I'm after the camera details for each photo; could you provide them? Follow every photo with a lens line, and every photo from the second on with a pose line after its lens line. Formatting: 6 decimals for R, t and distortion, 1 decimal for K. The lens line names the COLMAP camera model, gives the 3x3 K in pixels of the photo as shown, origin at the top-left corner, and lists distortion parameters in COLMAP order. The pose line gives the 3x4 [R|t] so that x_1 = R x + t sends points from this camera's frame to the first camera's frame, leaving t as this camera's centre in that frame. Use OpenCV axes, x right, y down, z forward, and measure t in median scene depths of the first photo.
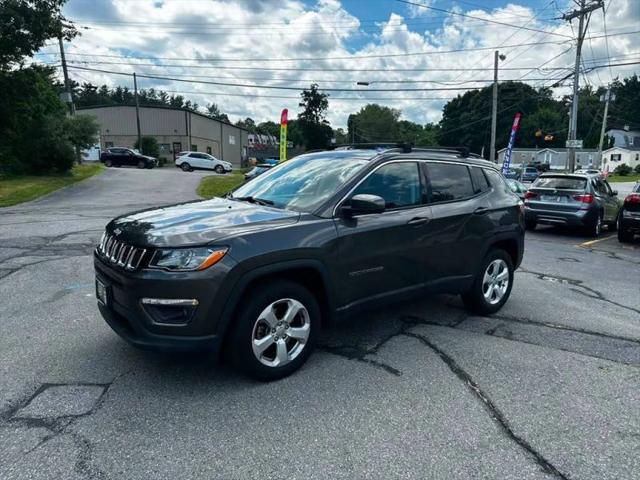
lens RADIAL K [[451.4, 0, 321.7], [0, 451.4, 238.8], [0, 0, 1]] dist [0.032650, -0.043896]
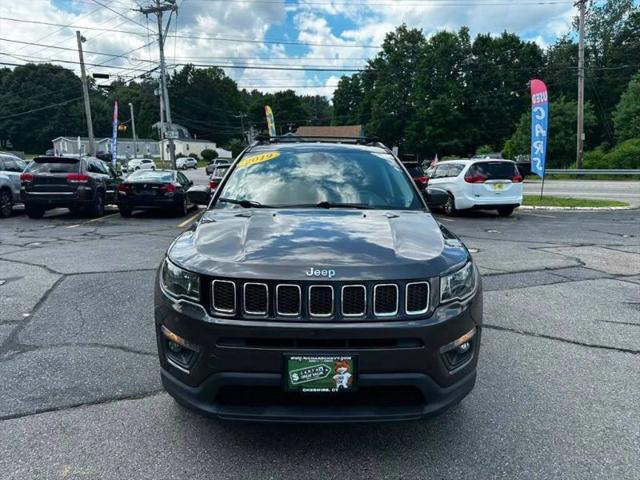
lens RADIAL K [[451.4, 0, 323.0], [0, 451.4, 240.7], [0, 0, 1]] dist [0.032650, -0.043896]
pose [[0.602455, -0.158876, 0.782181, -0.111349], [0.138027, 0.985962, 0.093956, -0.014172], [-0.786128, 0.051358, 0.615927, 0.072481]]
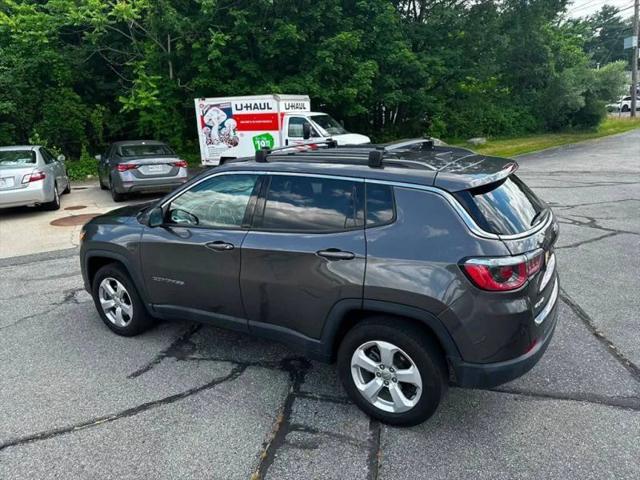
lens RADIAL K [[451.4, 0, 318.0], [0, 451.4, 242.3], [0, 0, 1]] dist [0.032650, -0.043896]
pose [[0.356679, 0.209709, -0.910386, 0.152617], [-0.100775, 0.977431, 0.185670, -0.032251], [0.928776, 0.025519, 0.369762, 0.122568]]
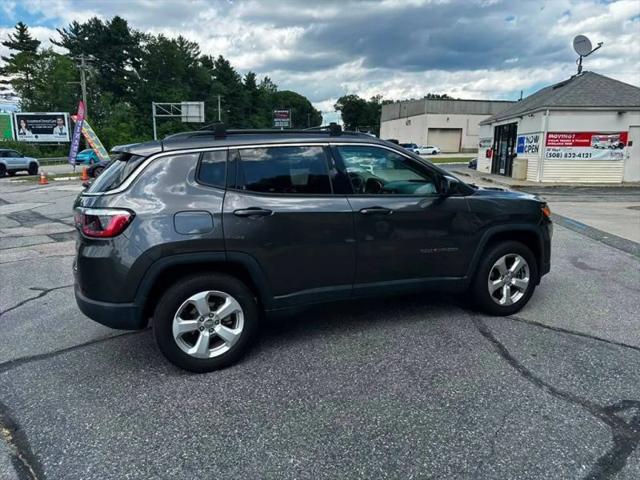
lens RADIAL K [[451.4, 0, 316.1], [0, 451.4, 244.6], [0, 0, 1]] dist [0.032650, -0.043896]
pose [[-0.961787, -0.064483, 0.266097, -0.028253], [0.033943, 0.936293, 0.349575, -0.051871], [-0.271686, 0.345249, -0.898326, 0.317971]]
